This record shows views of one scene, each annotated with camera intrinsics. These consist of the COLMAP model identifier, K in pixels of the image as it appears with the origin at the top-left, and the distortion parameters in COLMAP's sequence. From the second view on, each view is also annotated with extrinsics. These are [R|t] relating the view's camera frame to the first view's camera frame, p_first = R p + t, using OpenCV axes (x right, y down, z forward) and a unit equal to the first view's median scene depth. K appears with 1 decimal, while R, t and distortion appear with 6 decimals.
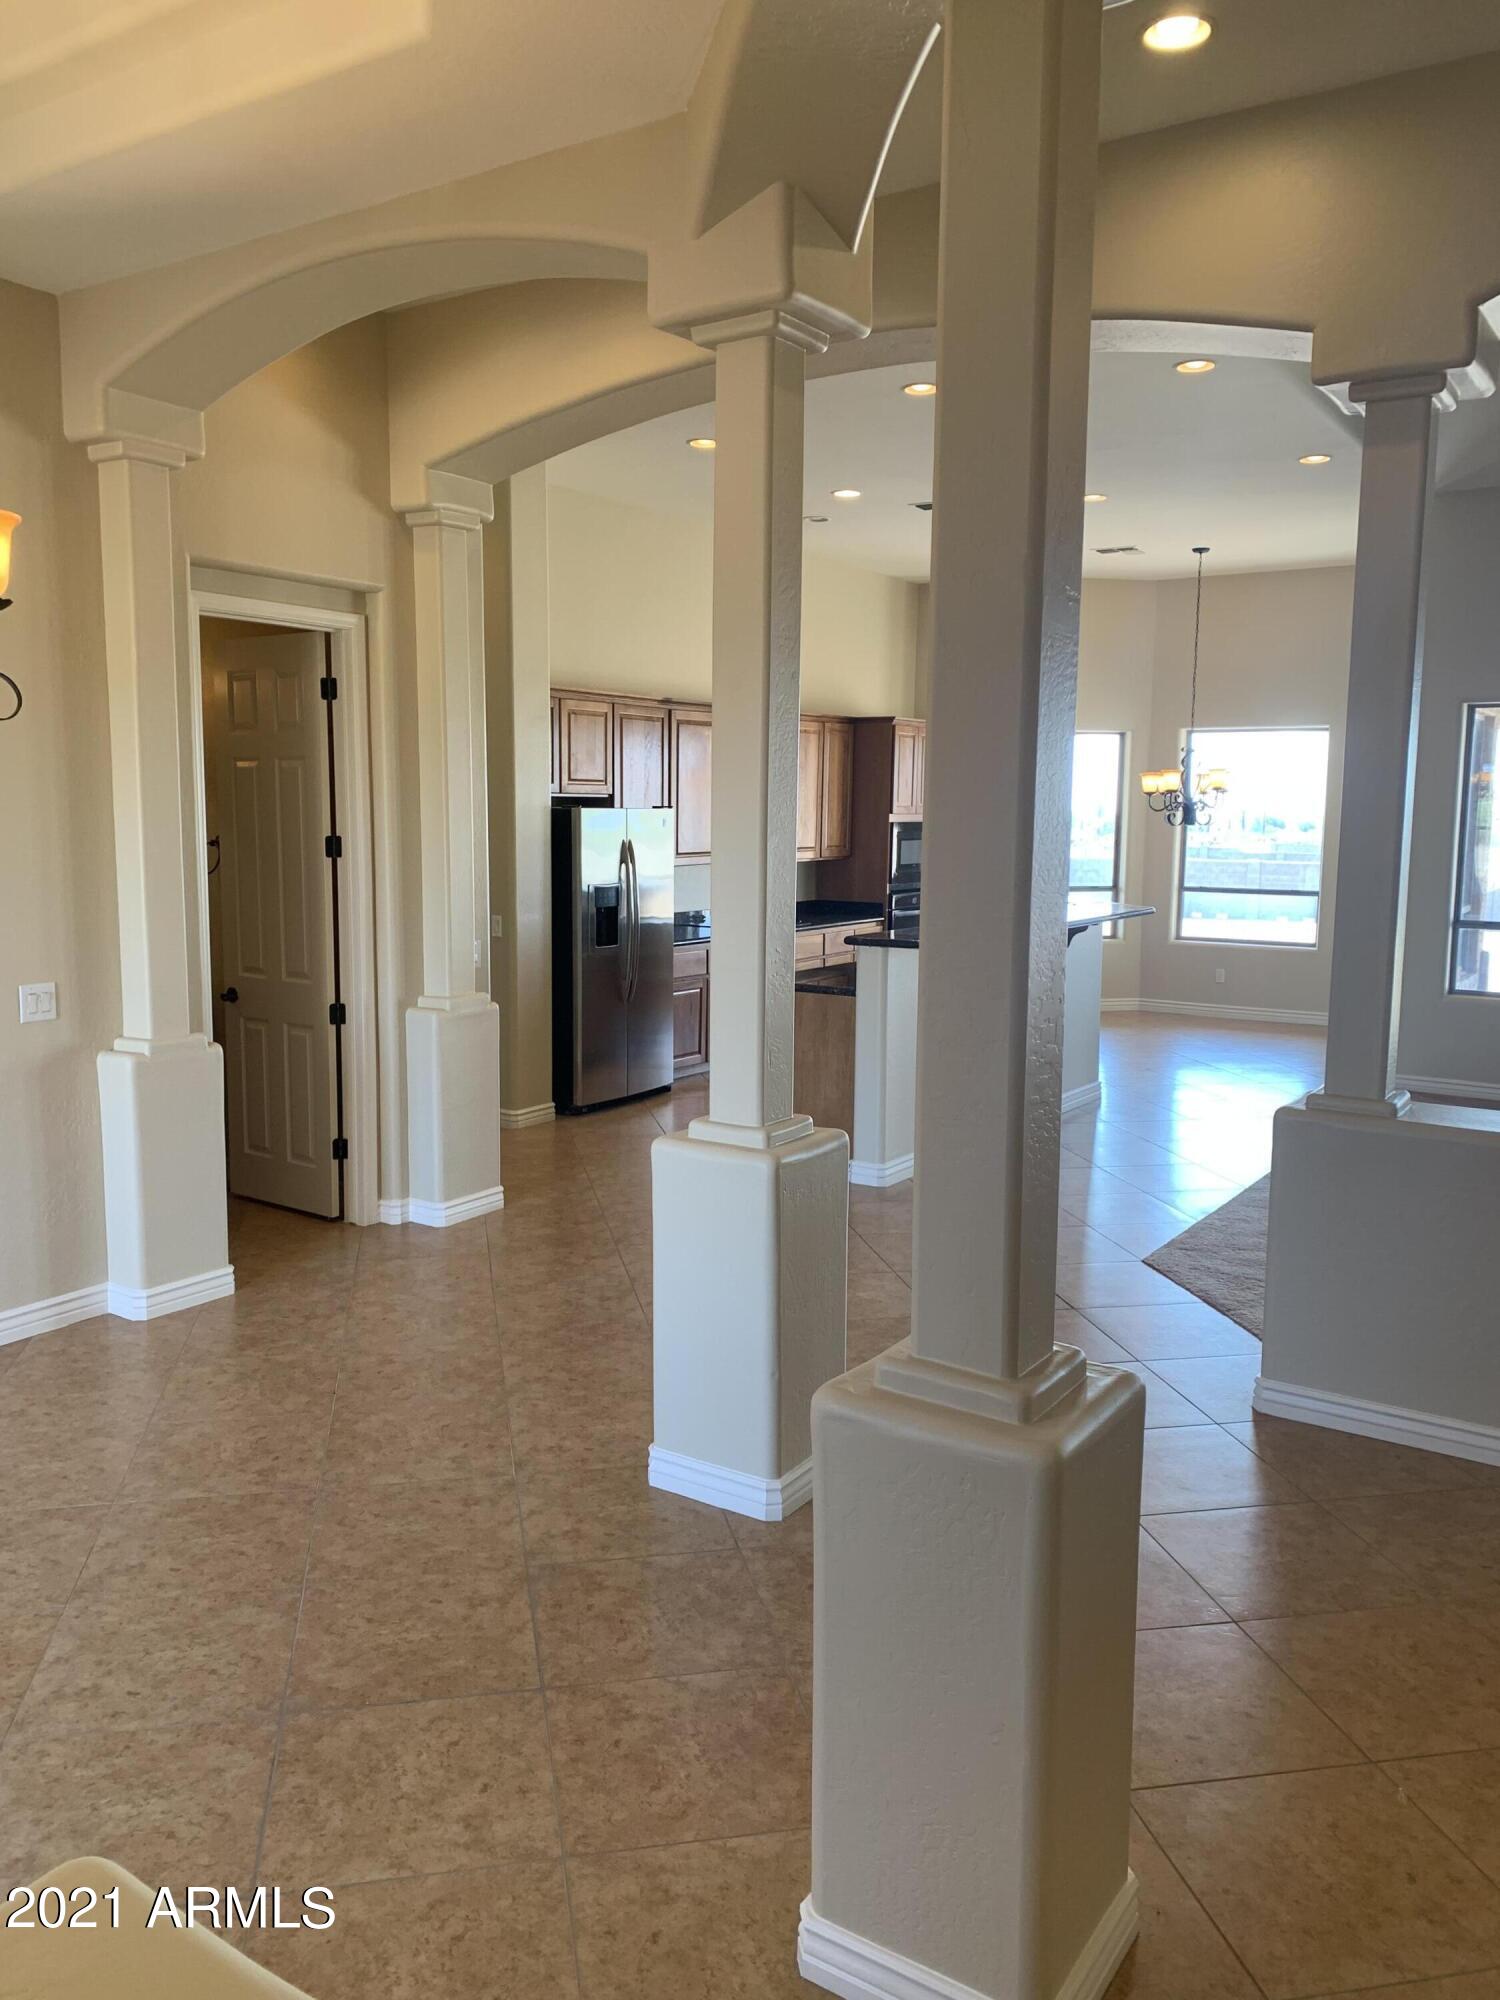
lens RADIAL K [[1532.0, 0, 737.5], [0, 1532.0, 1007.4], [0, 0, 1]] dist [0.037685, -0.025982]
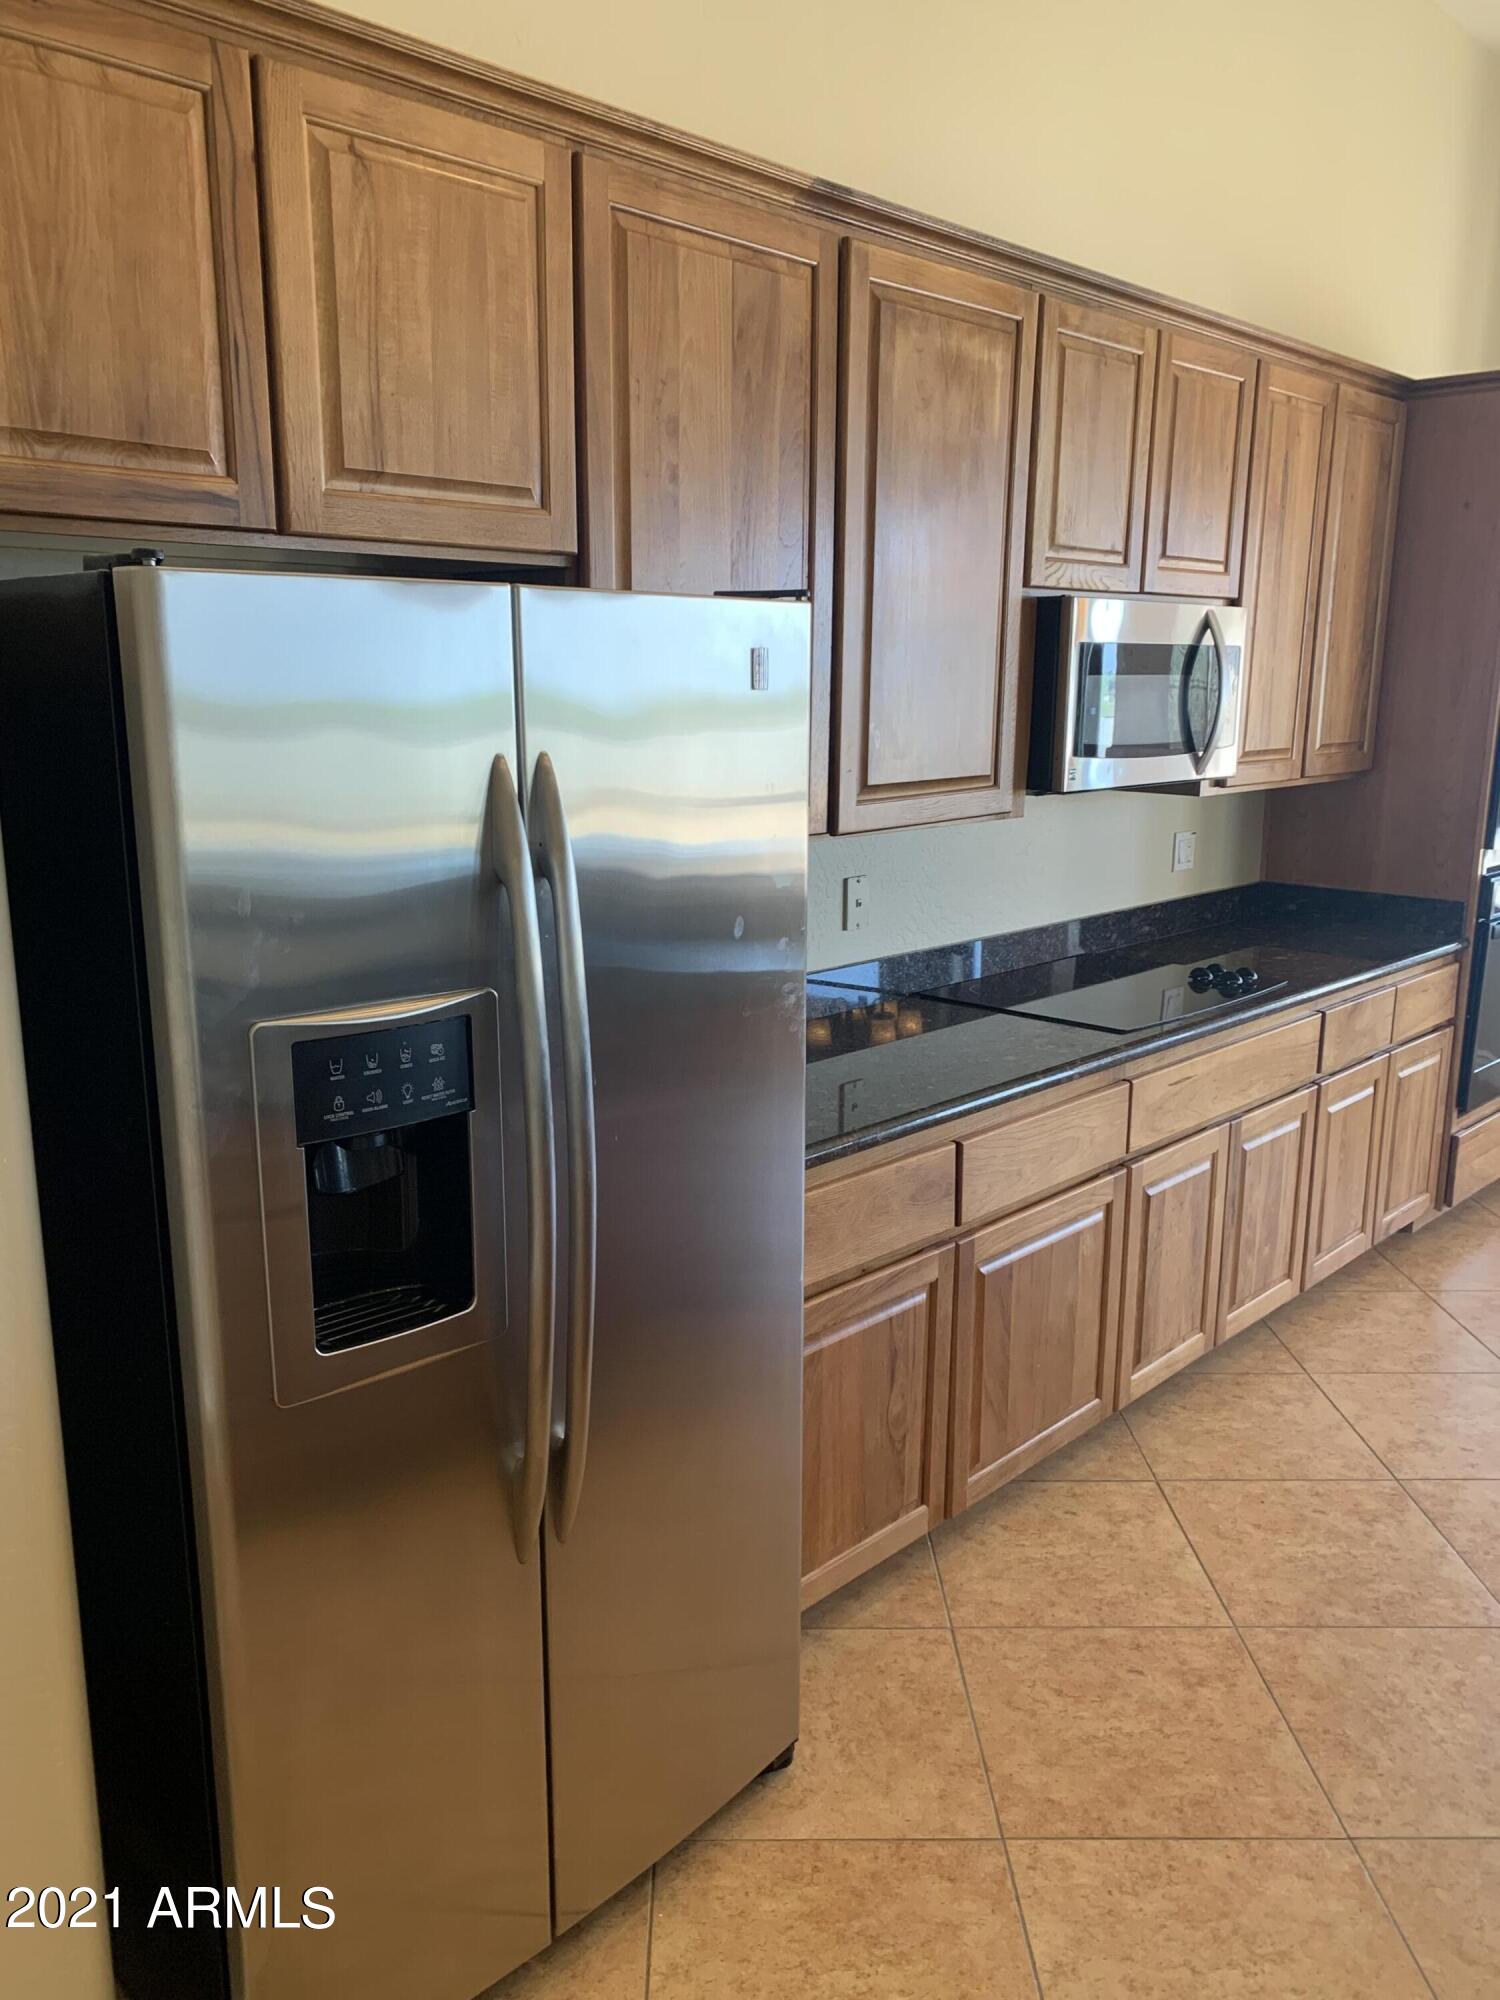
lens RADIAL K [[1532.0, 0, 728.8], [0, 1532.0, 1017.6], [0, 0, 1]] dist [0.037685, -0.025982]
pose [[0.982501, 0.034896, -0.182961, -0.023383], [-0.018790, 0.995851, 0.089036, -0.183846], [0.185309, -0.084040, 0.979080, 1.580791]]
